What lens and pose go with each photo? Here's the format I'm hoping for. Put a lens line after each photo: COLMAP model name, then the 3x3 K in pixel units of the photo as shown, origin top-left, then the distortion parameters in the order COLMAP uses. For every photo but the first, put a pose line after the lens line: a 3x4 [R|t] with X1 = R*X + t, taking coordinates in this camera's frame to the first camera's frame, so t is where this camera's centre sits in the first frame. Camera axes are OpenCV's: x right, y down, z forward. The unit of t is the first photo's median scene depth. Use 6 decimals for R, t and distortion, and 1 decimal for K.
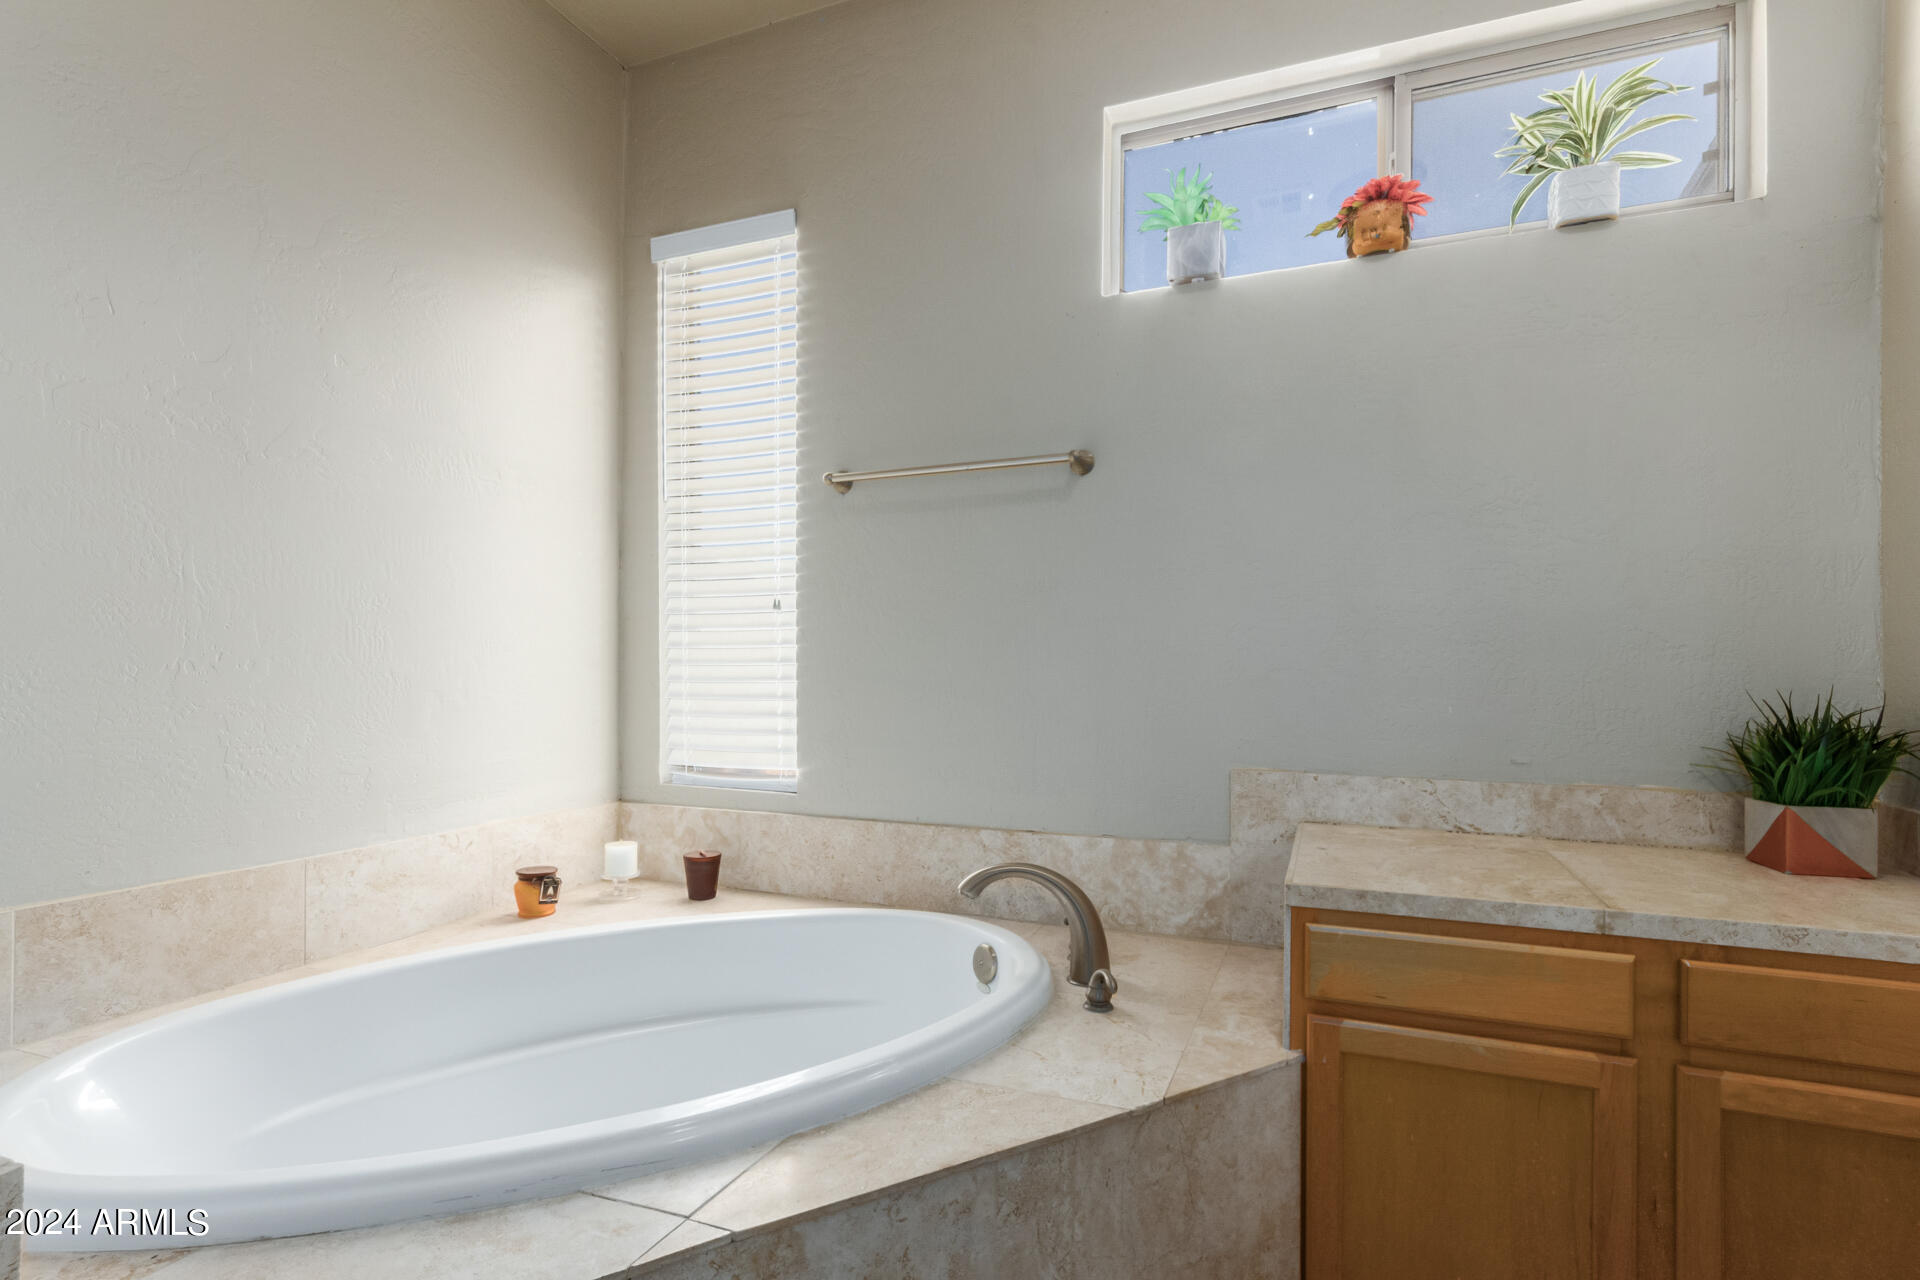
lens RADIAL K [[905.0, 0, 972.1], [0, 905.0, 680.5], [0, 0, 1]] dist [0.002595, 0.000412]
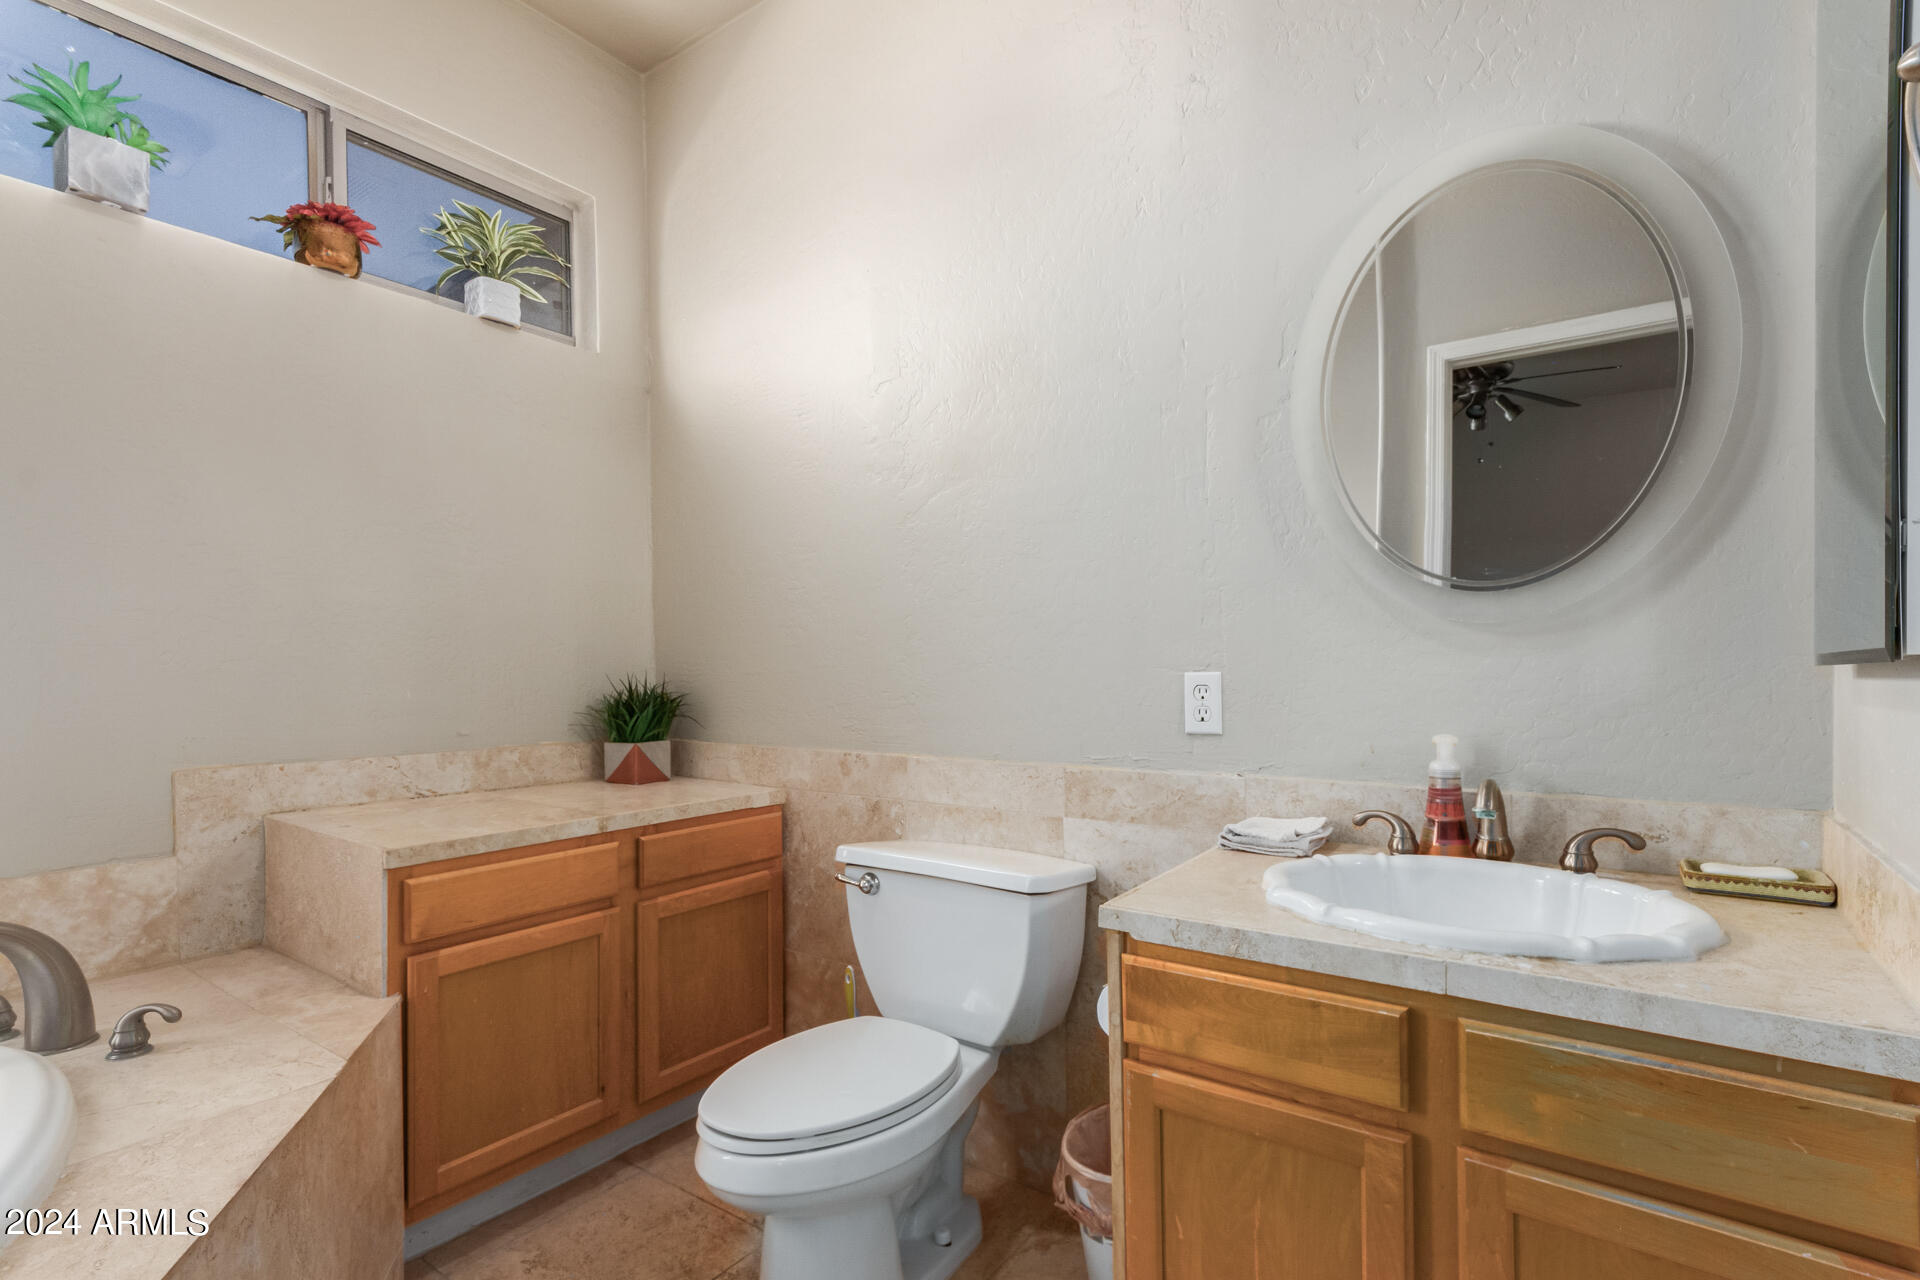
lens RADIAL K [[905.0, 0, 972.1], [0, 905.0, 680.5], [0, 0, 1]] dist [0.002595, 0.000412]
pose [[0.242370, -0.023336, 0.969903, -0.494063], [0.010560, 0.999715, 0.021414, -0.003903], [-0.970126, 0.005052, 0.242547, 0.012168]]
